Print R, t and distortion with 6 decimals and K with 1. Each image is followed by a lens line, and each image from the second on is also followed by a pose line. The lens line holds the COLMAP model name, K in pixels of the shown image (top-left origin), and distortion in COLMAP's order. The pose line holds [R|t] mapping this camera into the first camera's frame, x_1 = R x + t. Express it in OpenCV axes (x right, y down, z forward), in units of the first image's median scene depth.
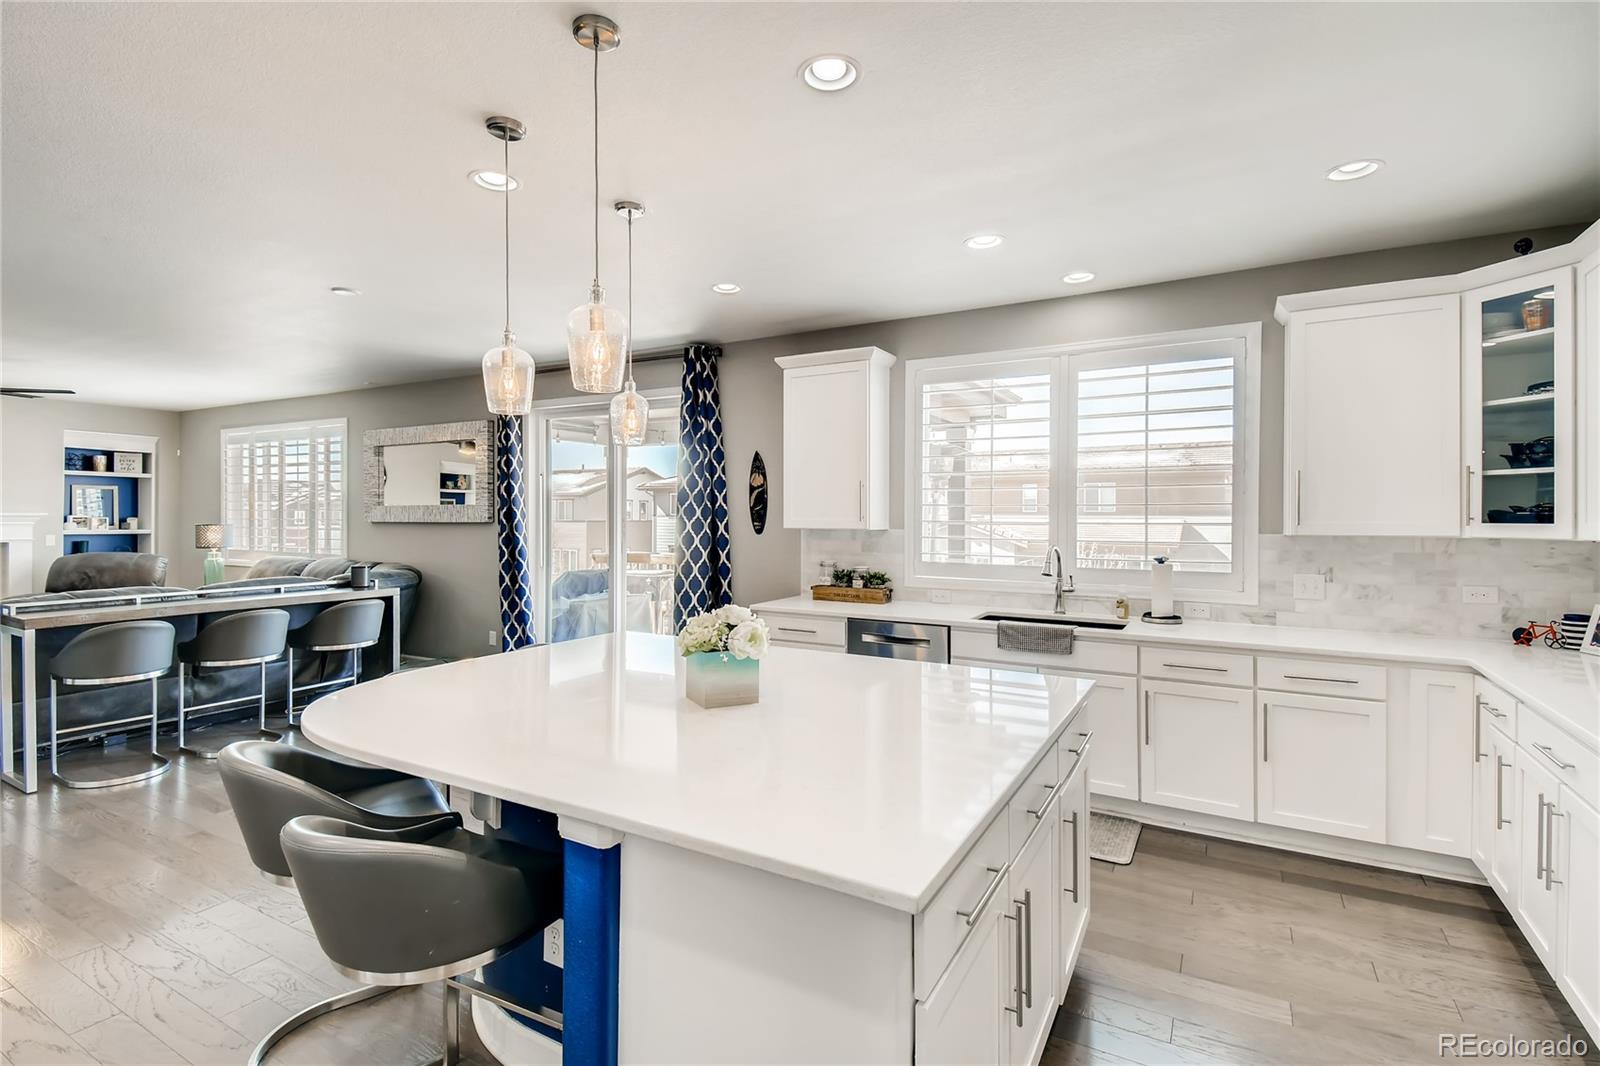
lens RADIAL K [[760.4, 0, 794.2], [0, 760.4, 516.5], [0, 0, 1]] dist [0.028082, -0.008384]
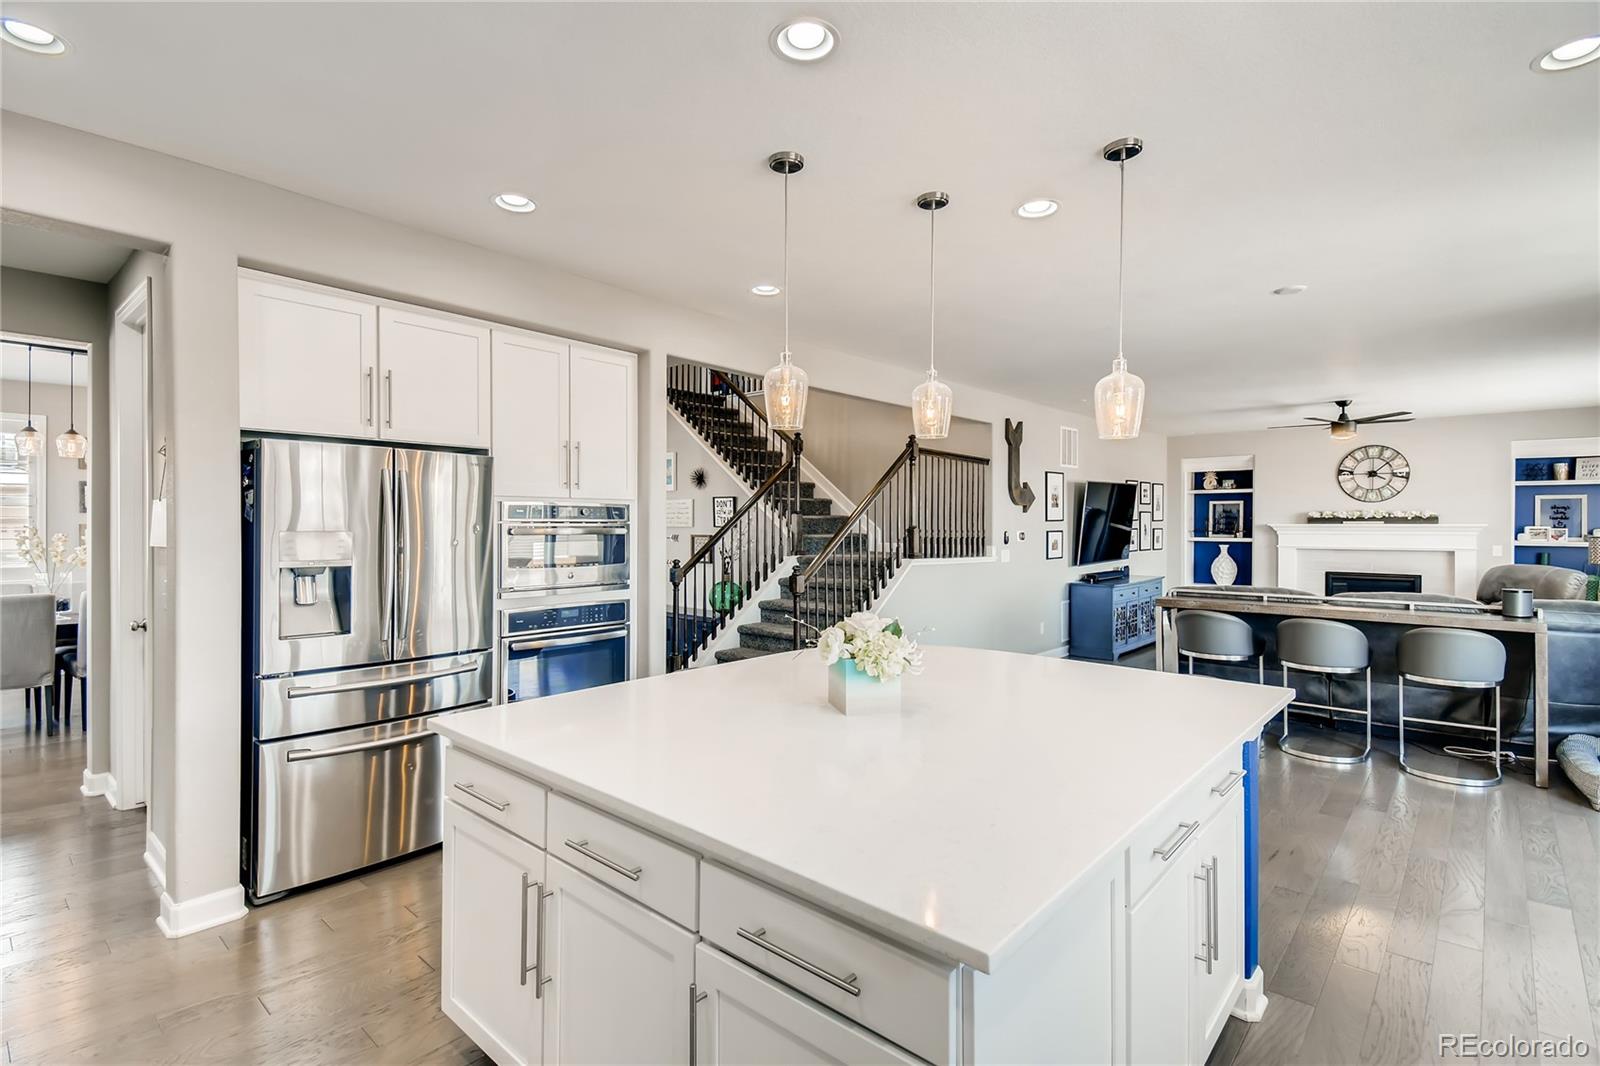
lens RADIAL K [[760.4, 0, 805.5], [0, 760.4, 525.7], [0, 0, 1]] dist [0.028082, -0.008384]
pose [[-0.192156, -0.002723, -0.981361, 0.570770], [-0.000171, 0.999996, -0.002742, 0.001924], [0.981364, -0.000359, -0.192156, 0.710454]]
